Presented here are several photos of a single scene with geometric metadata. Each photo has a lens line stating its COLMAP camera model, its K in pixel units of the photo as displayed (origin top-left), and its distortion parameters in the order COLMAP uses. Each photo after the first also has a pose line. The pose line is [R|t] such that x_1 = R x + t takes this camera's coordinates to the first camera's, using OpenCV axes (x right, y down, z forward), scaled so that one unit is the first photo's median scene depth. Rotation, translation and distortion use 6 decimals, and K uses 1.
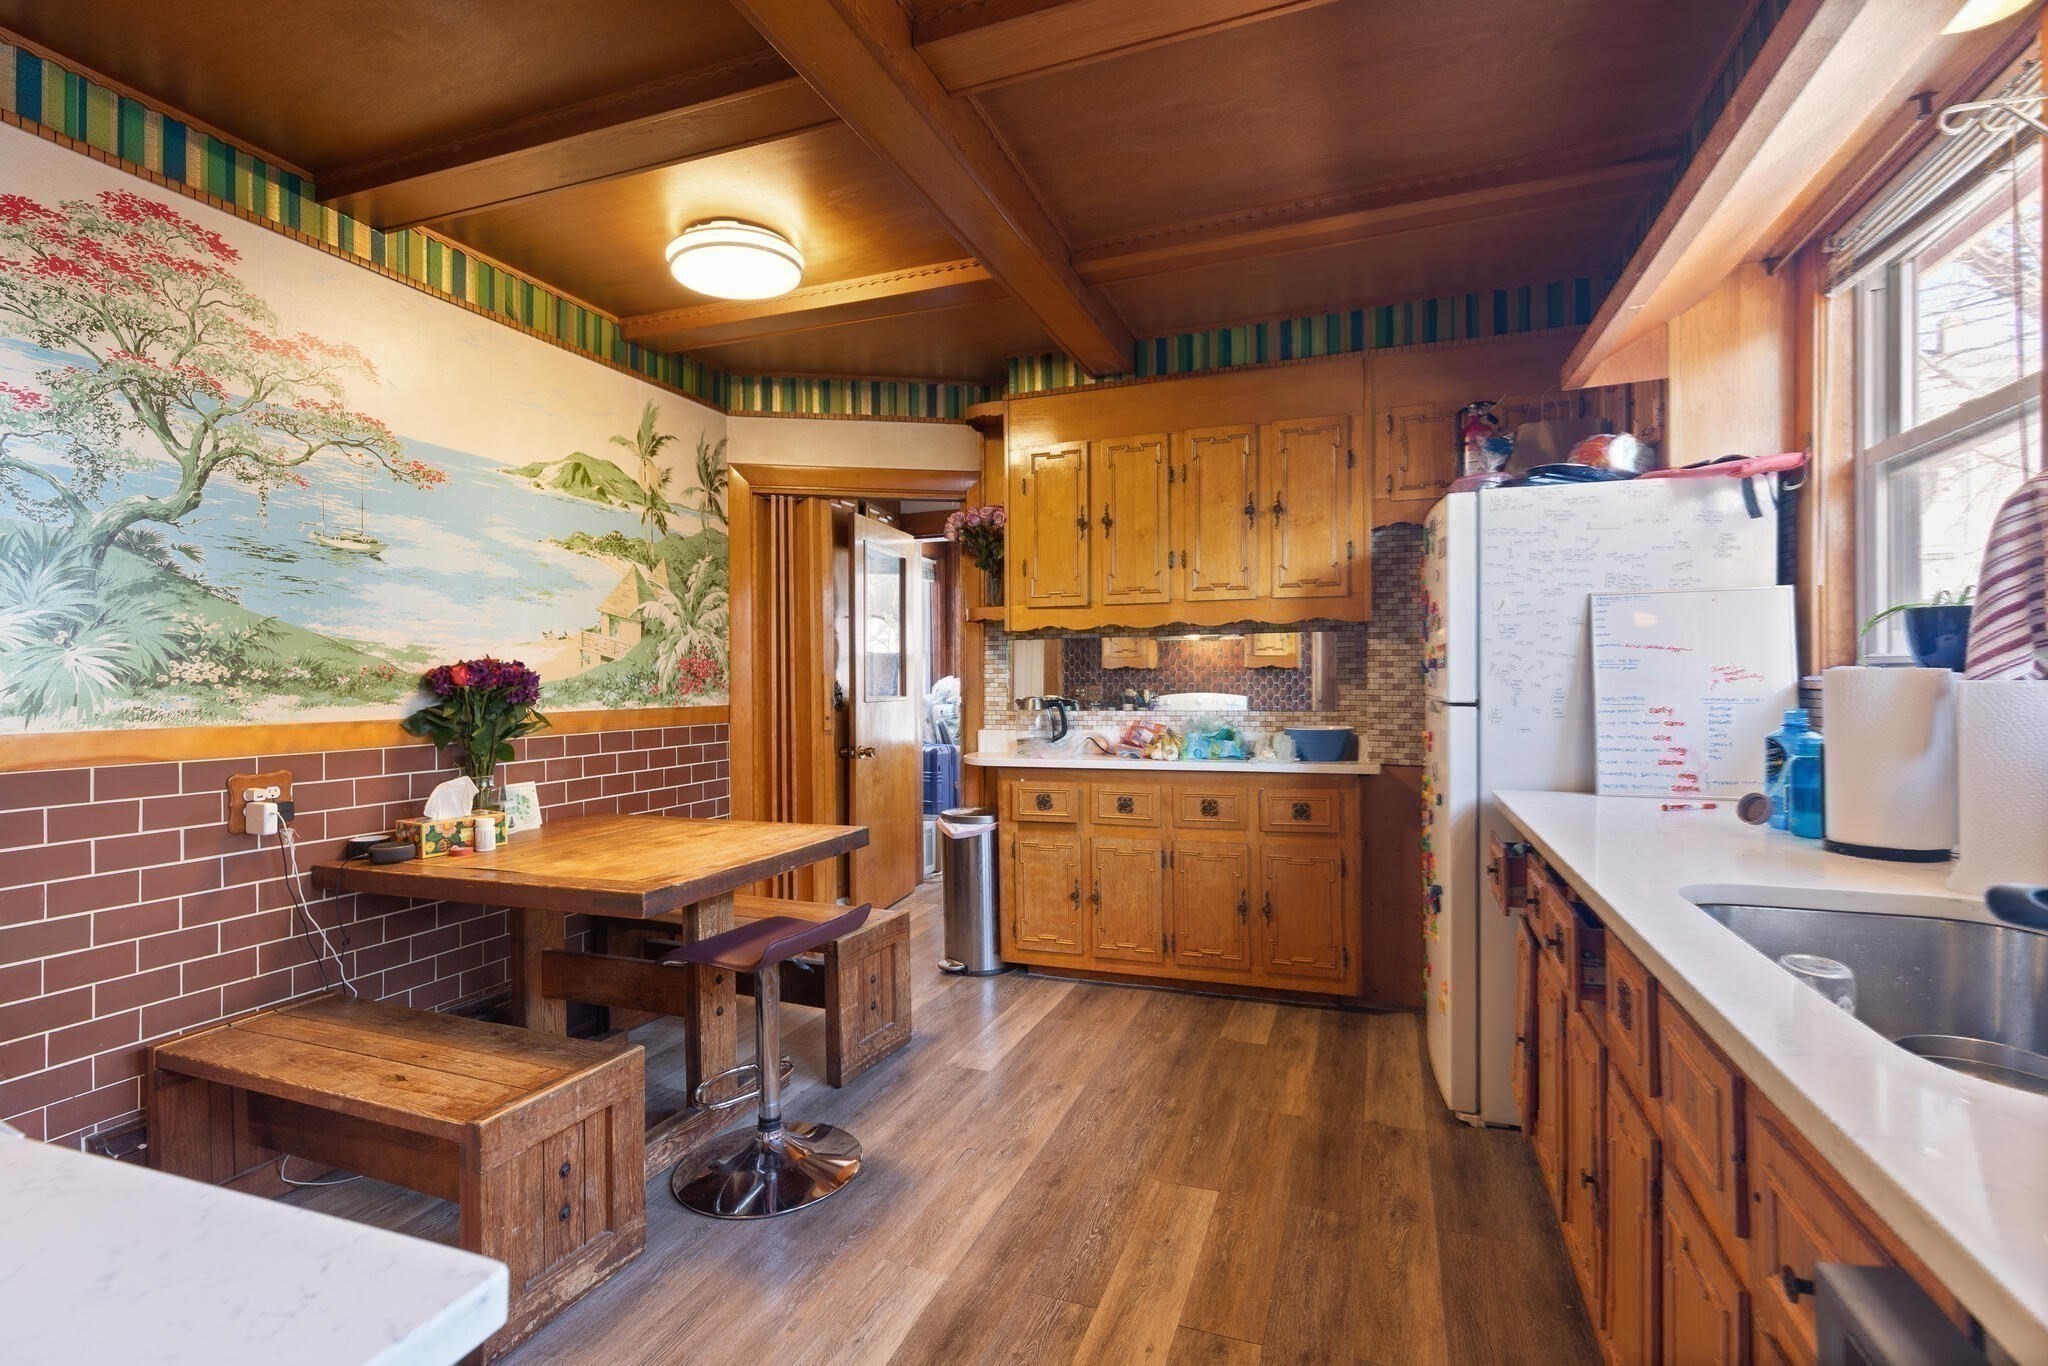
lens RADIAL K [[940.4, 0, 1027.6], [0, 940.4, 683.1], [0, 0, 1]] dist [0.005280, -0.001496]
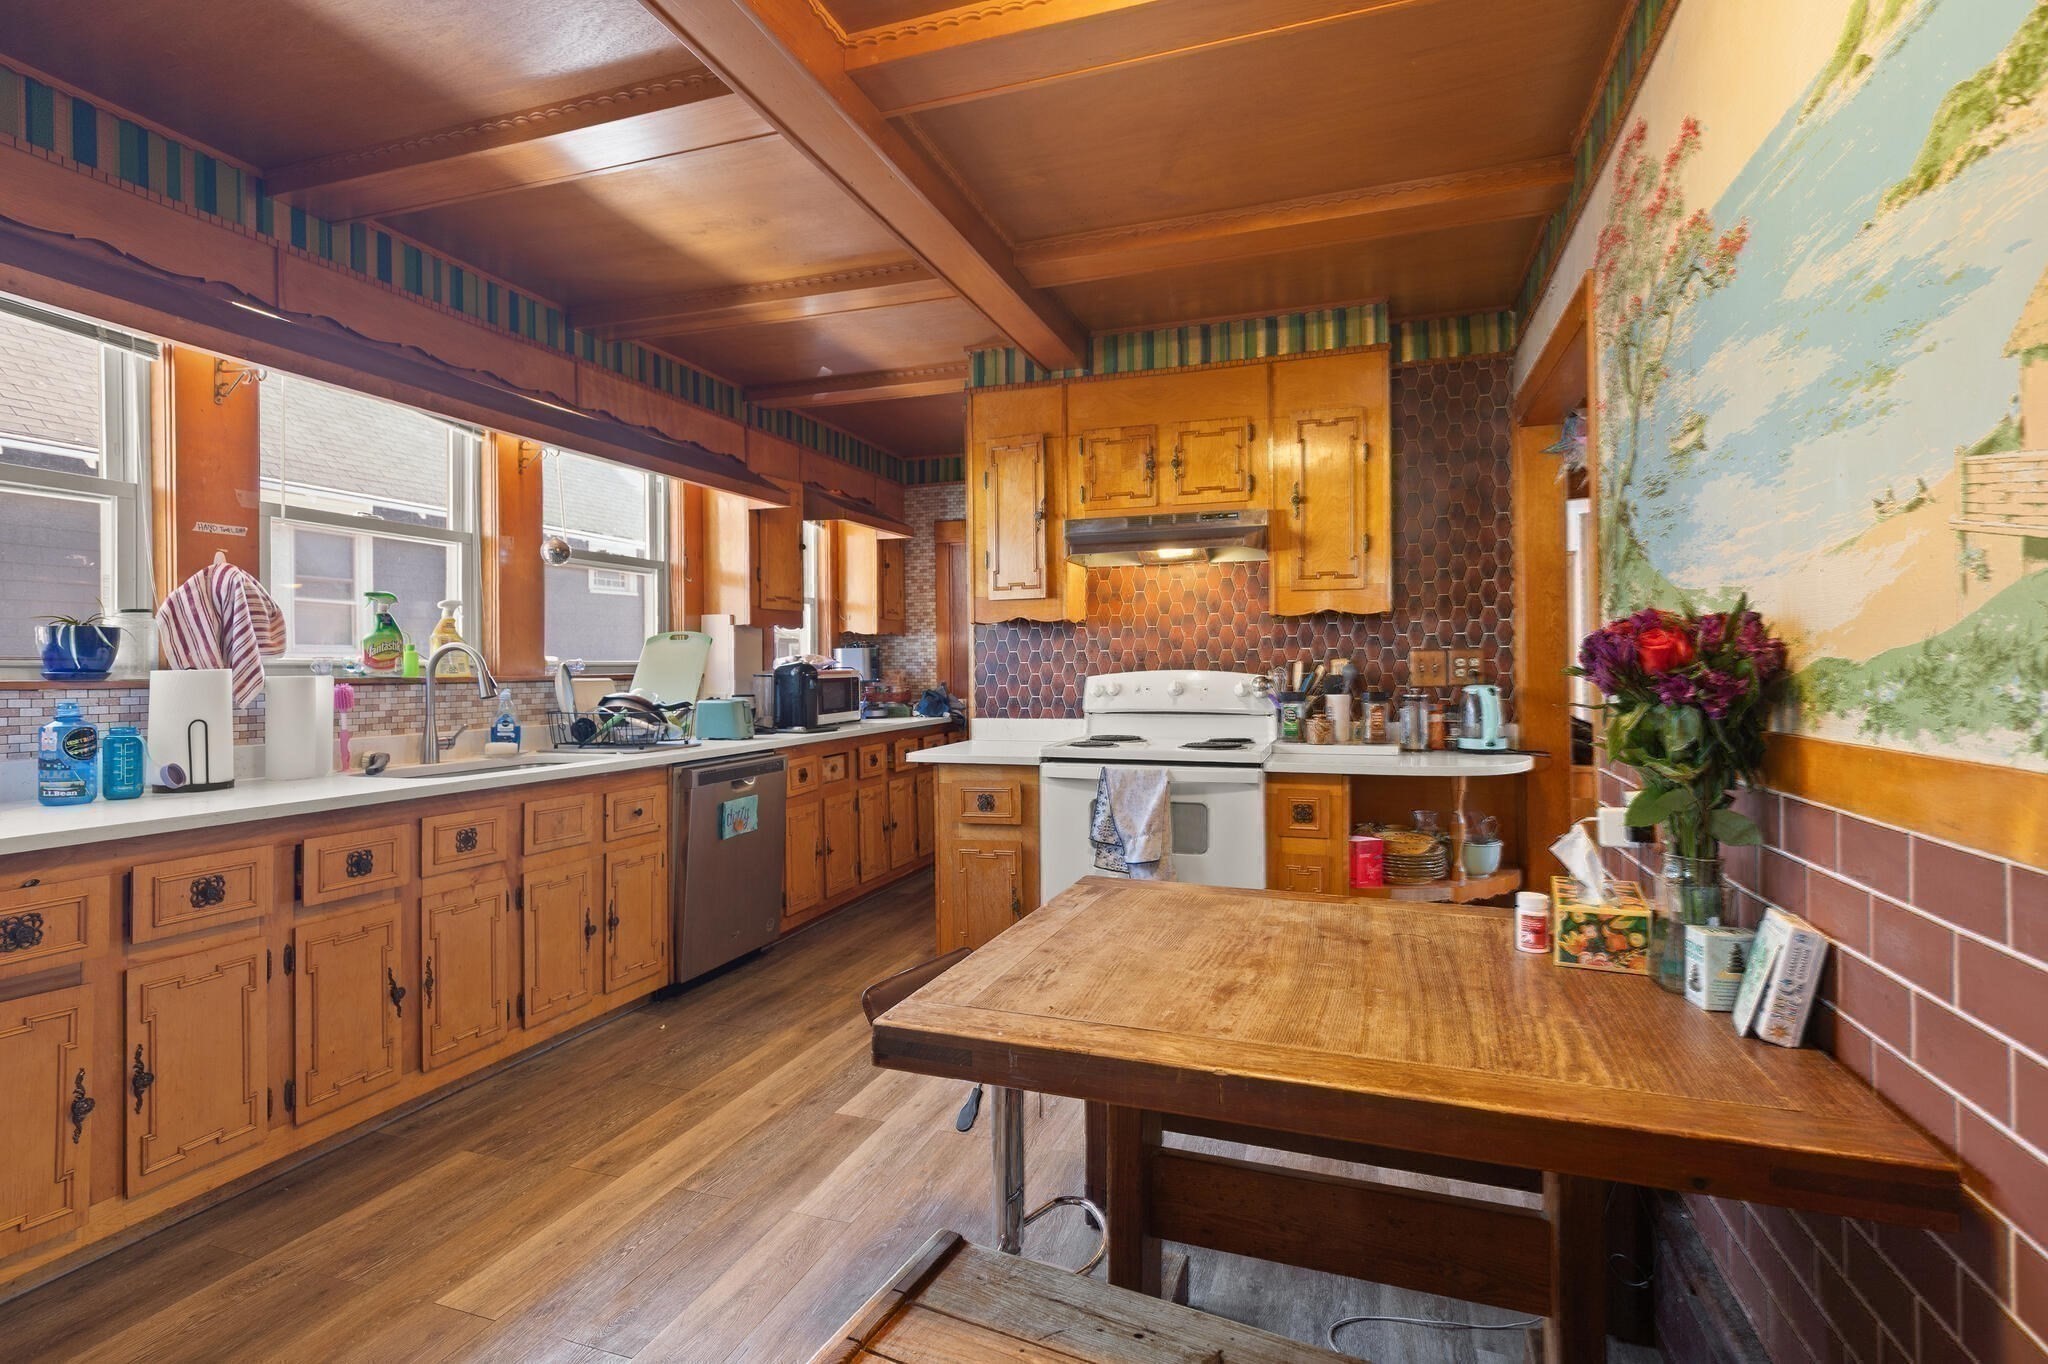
lens RADIAL K [[940.4, 0, 1026.3], [0, 940.4, 674.6], [0, 0, 1]] dist [0.005280, -0.001496]
pose [[-0.999614, 0.013935, -0.024018, -0.311681], [0.013738, 0.999871, 0.008356, -0.000869], [0.024131, 0.008023, -0.999677, 1.925306]]
